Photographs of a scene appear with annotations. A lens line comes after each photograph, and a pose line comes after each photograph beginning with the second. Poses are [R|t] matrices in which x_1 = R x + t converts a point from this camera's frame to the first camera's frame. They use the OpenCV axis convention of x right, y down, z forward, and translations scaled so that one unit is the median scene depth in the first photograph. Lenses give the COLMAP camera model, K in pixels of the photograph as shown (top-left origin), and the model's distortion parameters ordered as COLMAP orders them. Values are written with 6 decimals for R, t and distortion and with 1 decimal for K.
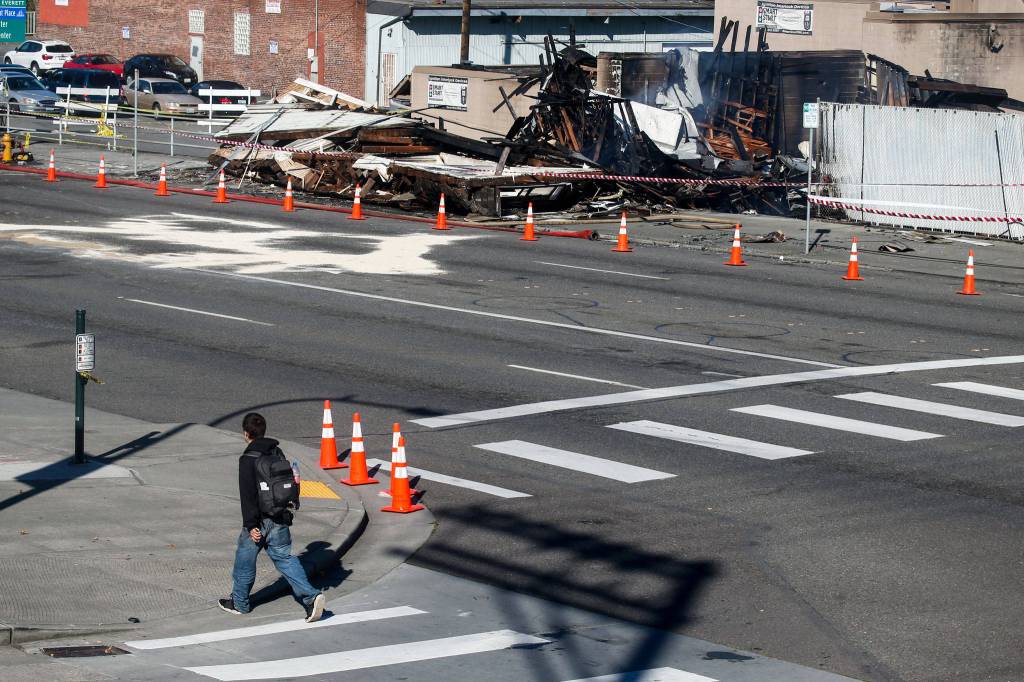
lens RADIAL K [[3231.2, 0, 512.0], [0, 3231.2, 341.0], [0, 0, 1]] dist [-0.001726, 0.041718]
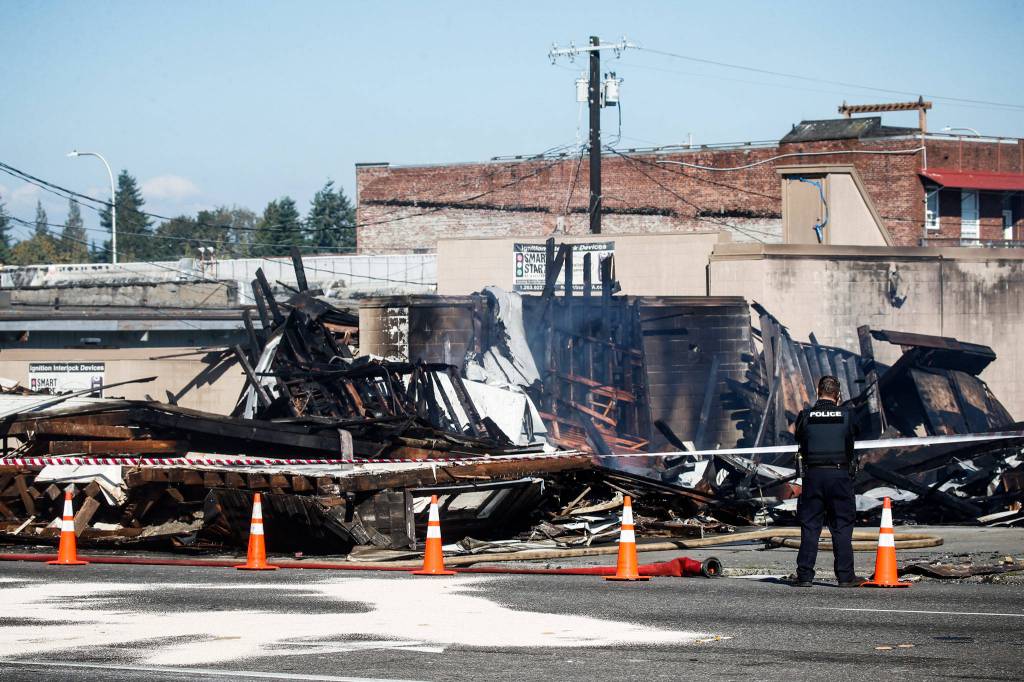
lens RADIAL K [[3231.2, 0, 512.0], [0, 3231.2, 341.0], [0, 0, 1]] dist [-0.001726, 0.041718]
pose [[0.971596, -0.029383, 0.234816, -0.083171], [0.060415, 0.990180, -0.126072, -0.006310], [-0.228805, 0.136678, 0.963829, 0.428281]]
